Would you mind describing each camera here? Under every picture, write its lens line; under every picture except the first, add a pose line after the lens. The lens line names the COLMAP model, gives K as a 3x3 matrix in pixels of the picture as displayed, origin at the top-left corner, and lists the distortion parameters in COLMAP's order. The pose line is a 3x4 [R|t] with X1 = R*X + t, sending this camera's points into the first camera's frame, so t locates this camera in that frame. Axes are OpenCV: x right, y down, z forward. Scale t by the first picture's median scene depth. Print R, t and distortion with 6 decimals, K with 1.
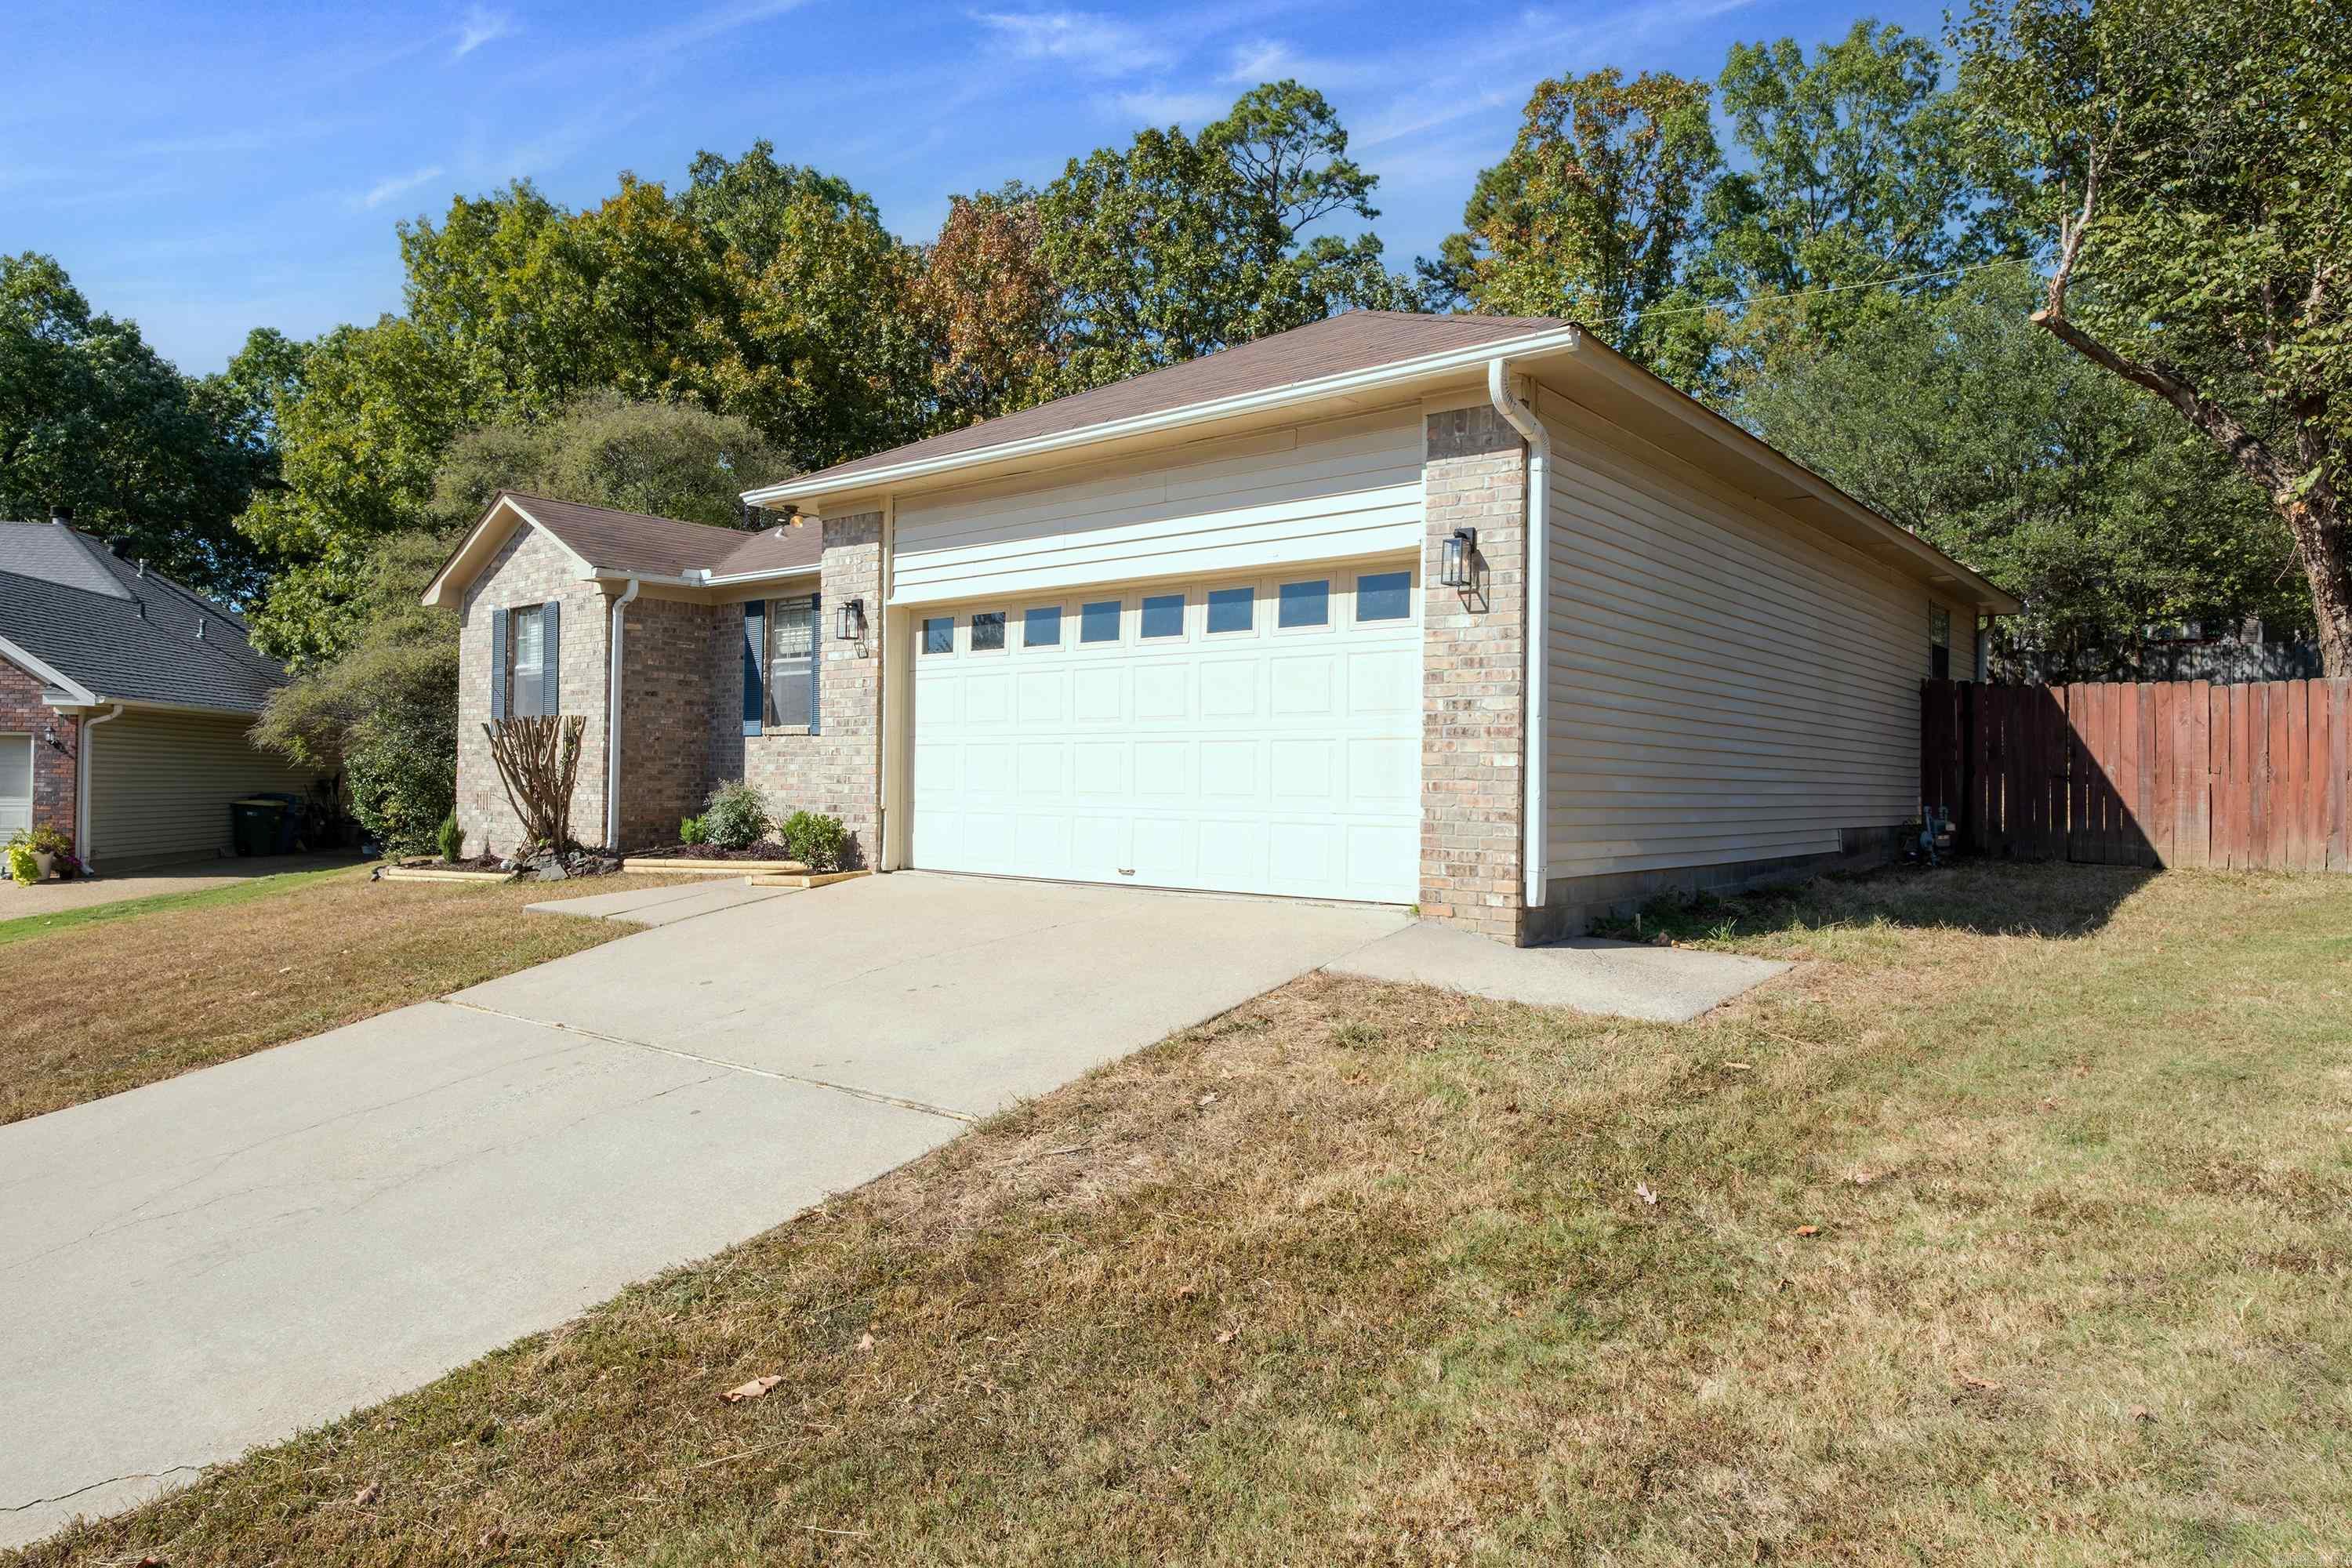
lens RADIAL K [[1441.4, 0, 1178.0], [0, 1441.4, 788.6], [0, 0, 1]] dist [-0.001477, -0.000114]
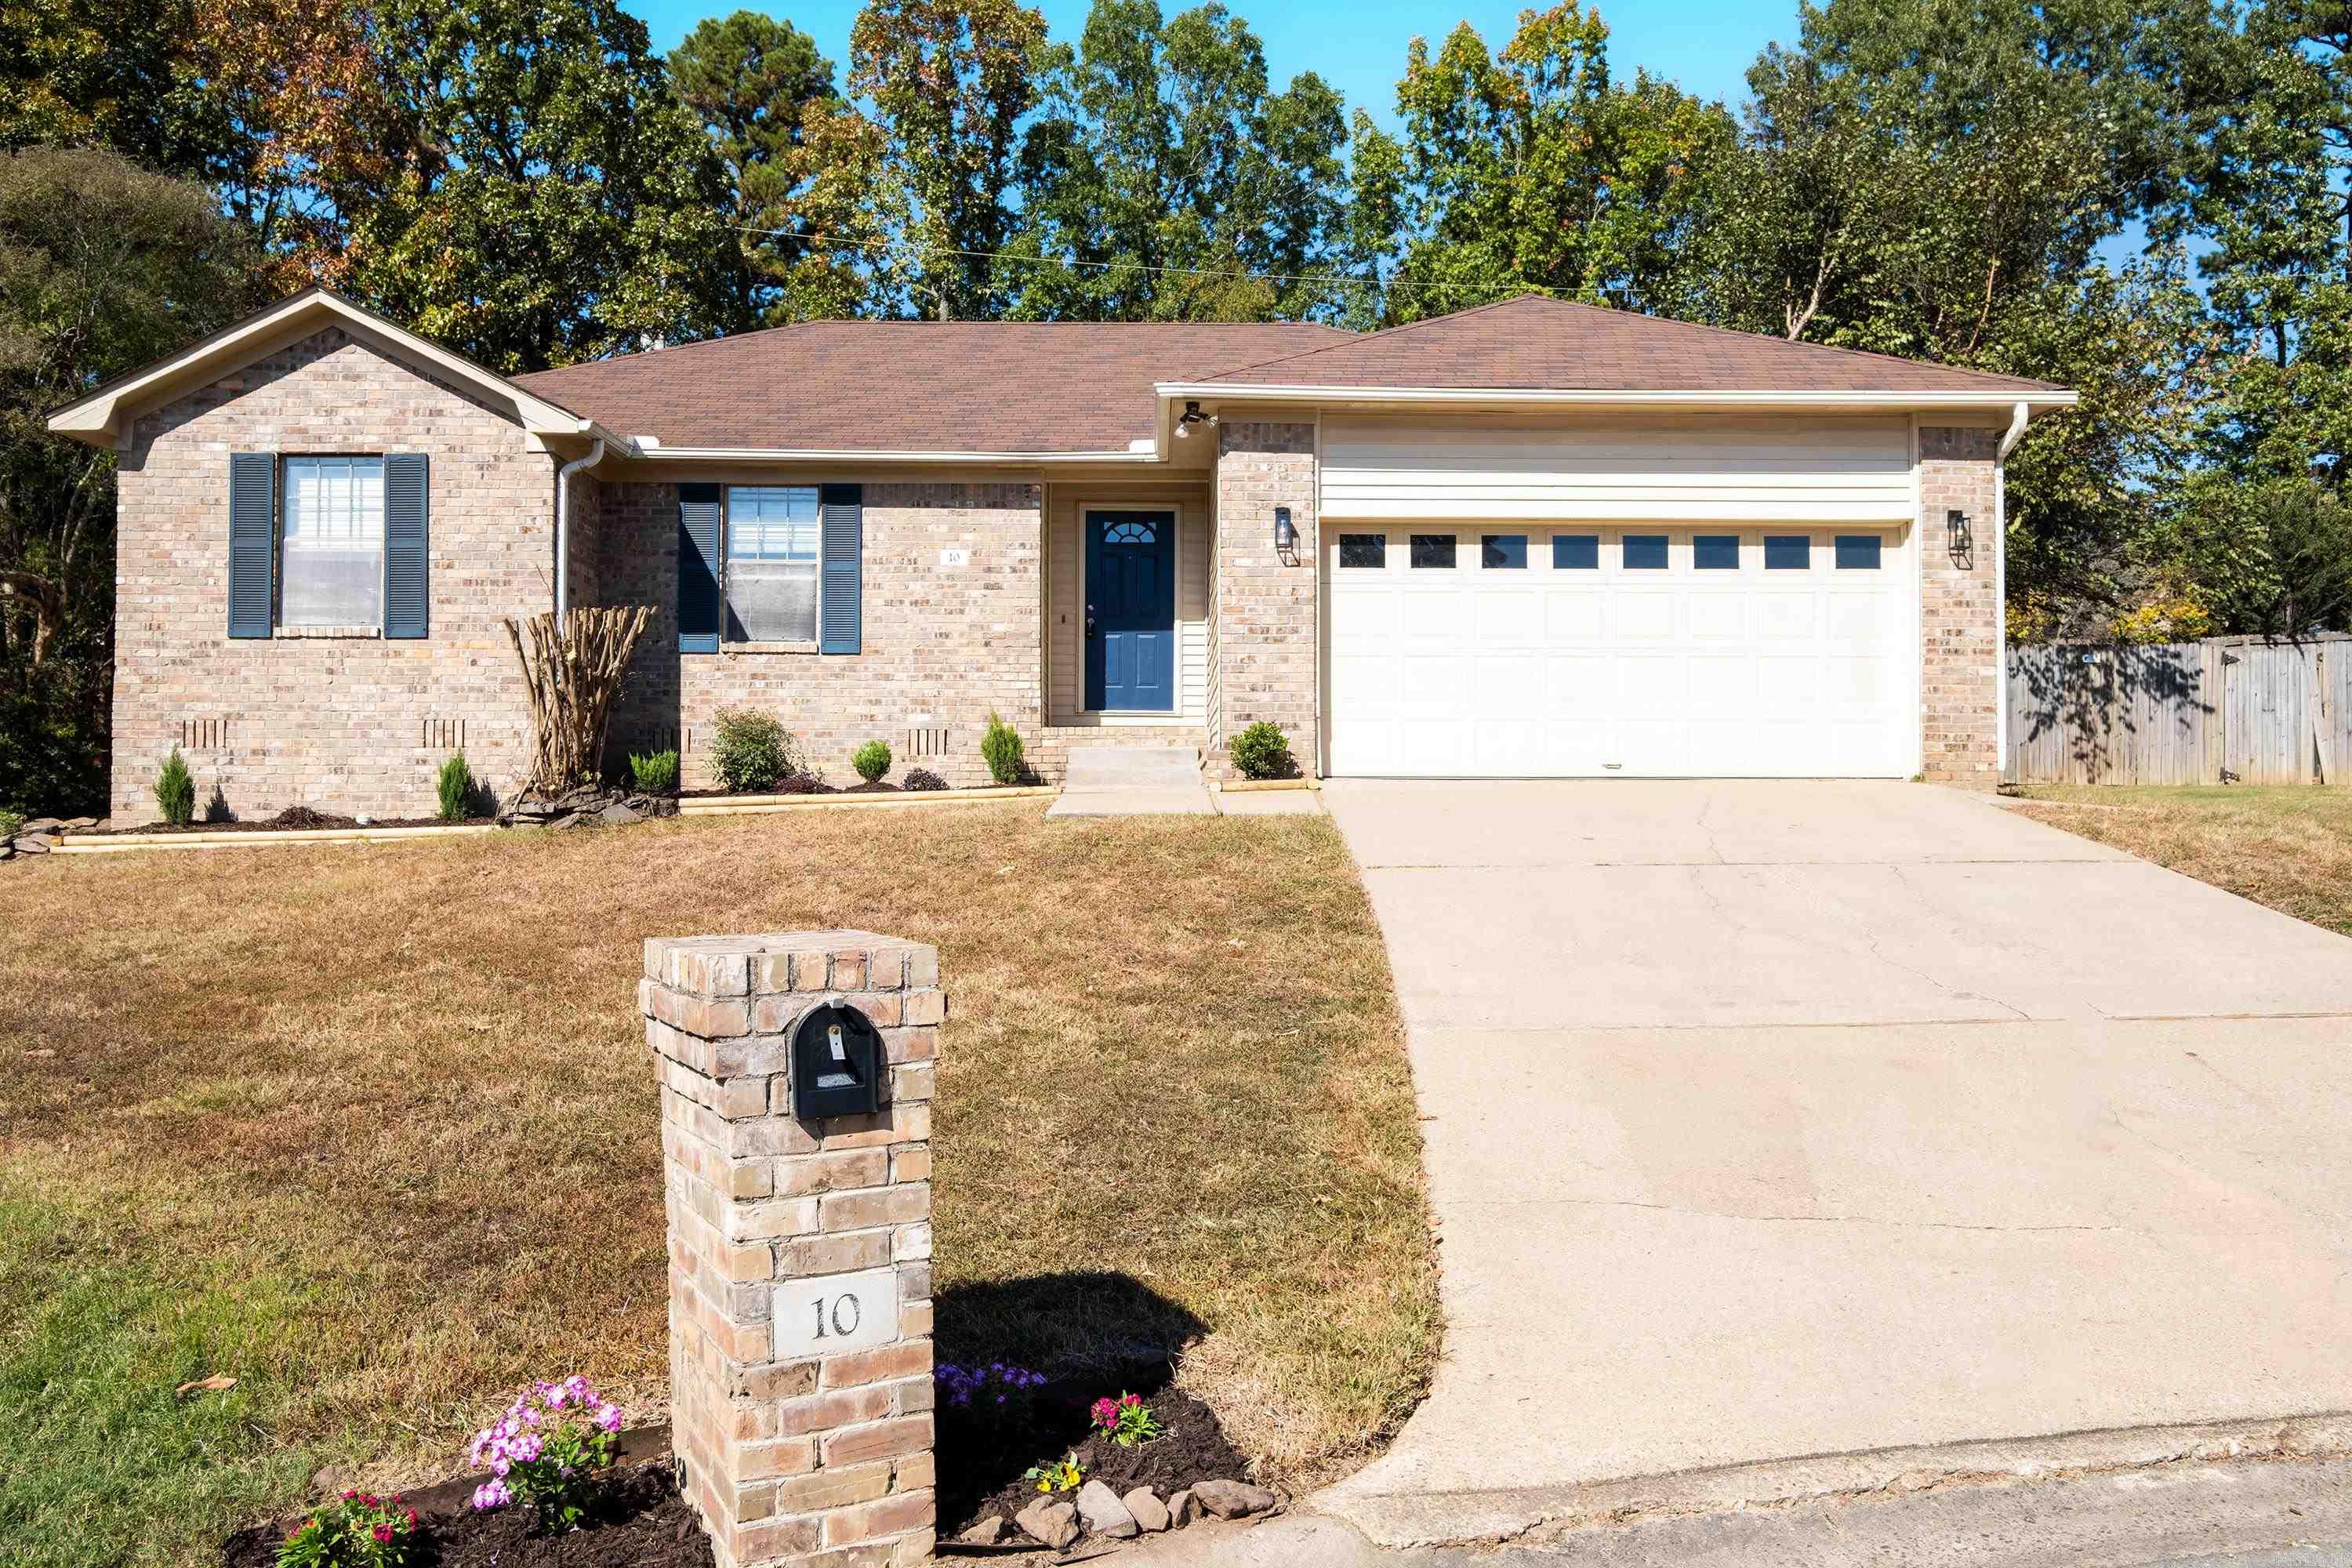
lens RADIAL K [[1803.4, 0, 1178.4], [0, 1803.4, 784.0], [0, 0, 1]] dist [0.005960, -0.002320]
pose [[0.749341, 0.000298, 0.662184, -1.120016], [0.010906, 0.999859, -0.012792, 0.076537], [-0.662094, 0.016808, 0.749232, 0.116637]]
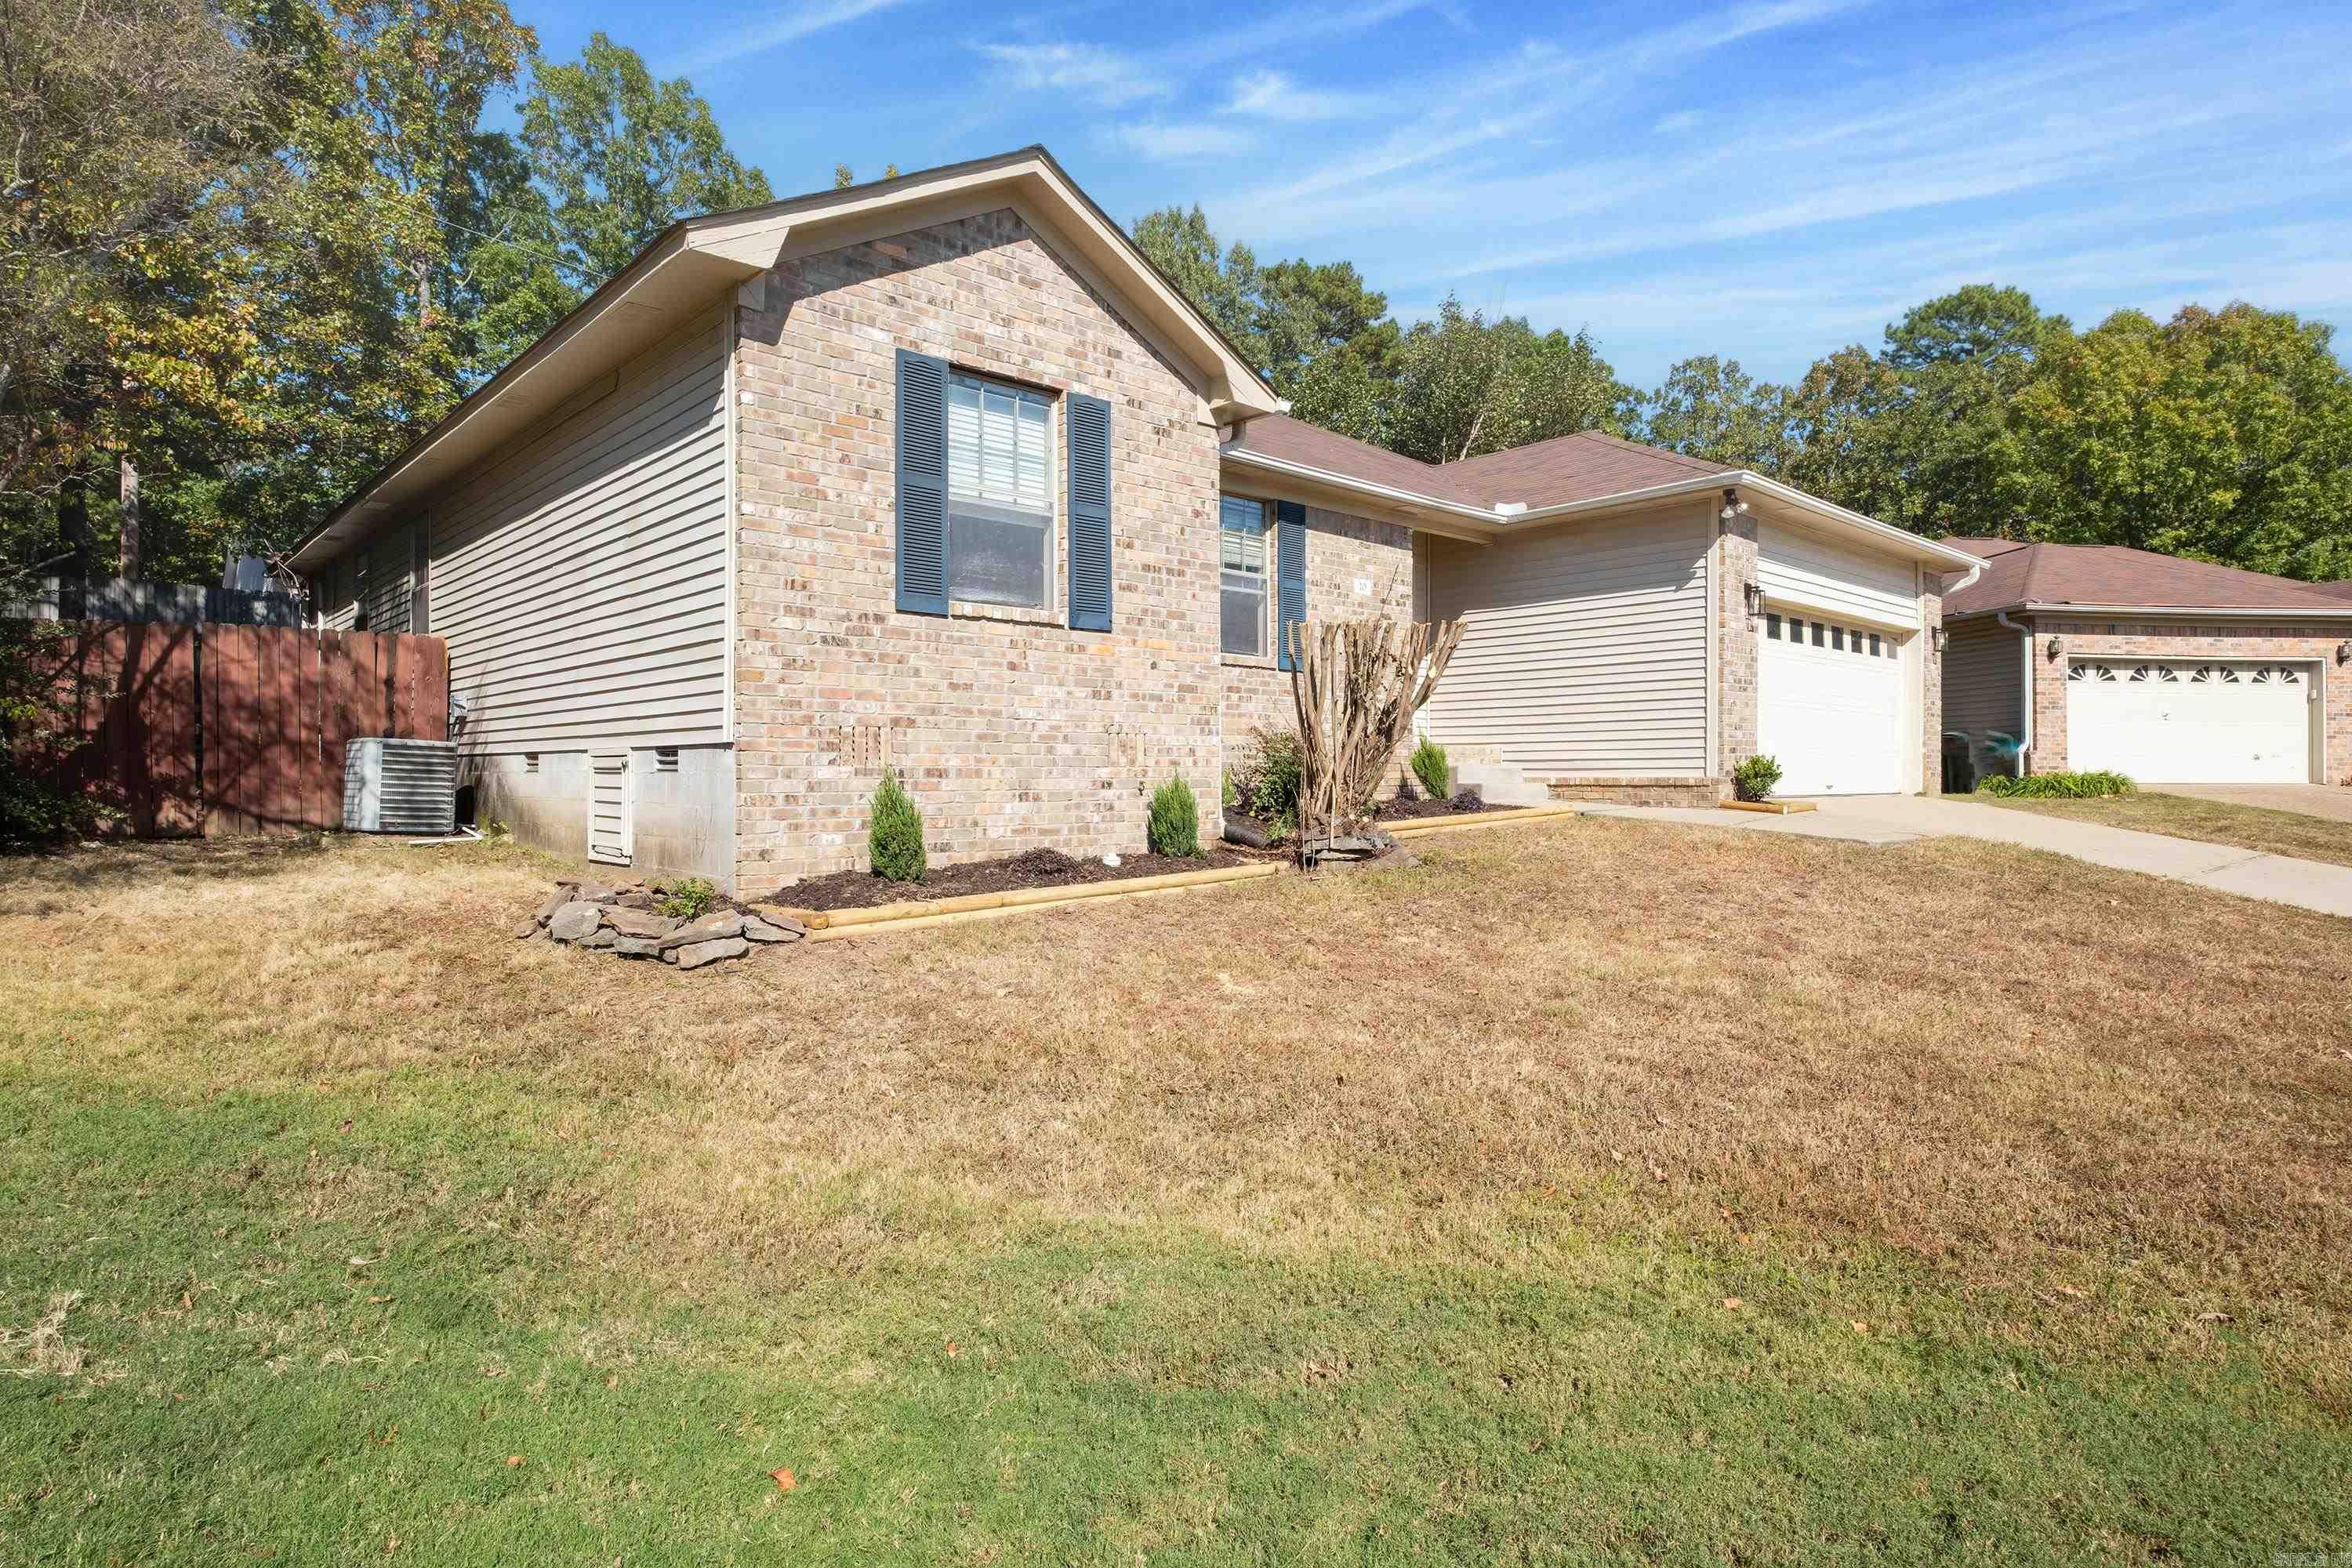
lens RADIAL K [[1241.7, 0, 1176.2], [0, 1241.7, 772.9], [0, 0, 1]] dist [0.004650, 0.000382]
pose [[0.148065, -0.012364, 0.988900, -1.385109], [0.001344, 0.999923, 0.012301, 0.020153], [-0.988977, -0.000492, 0.148070, 1.349688]]
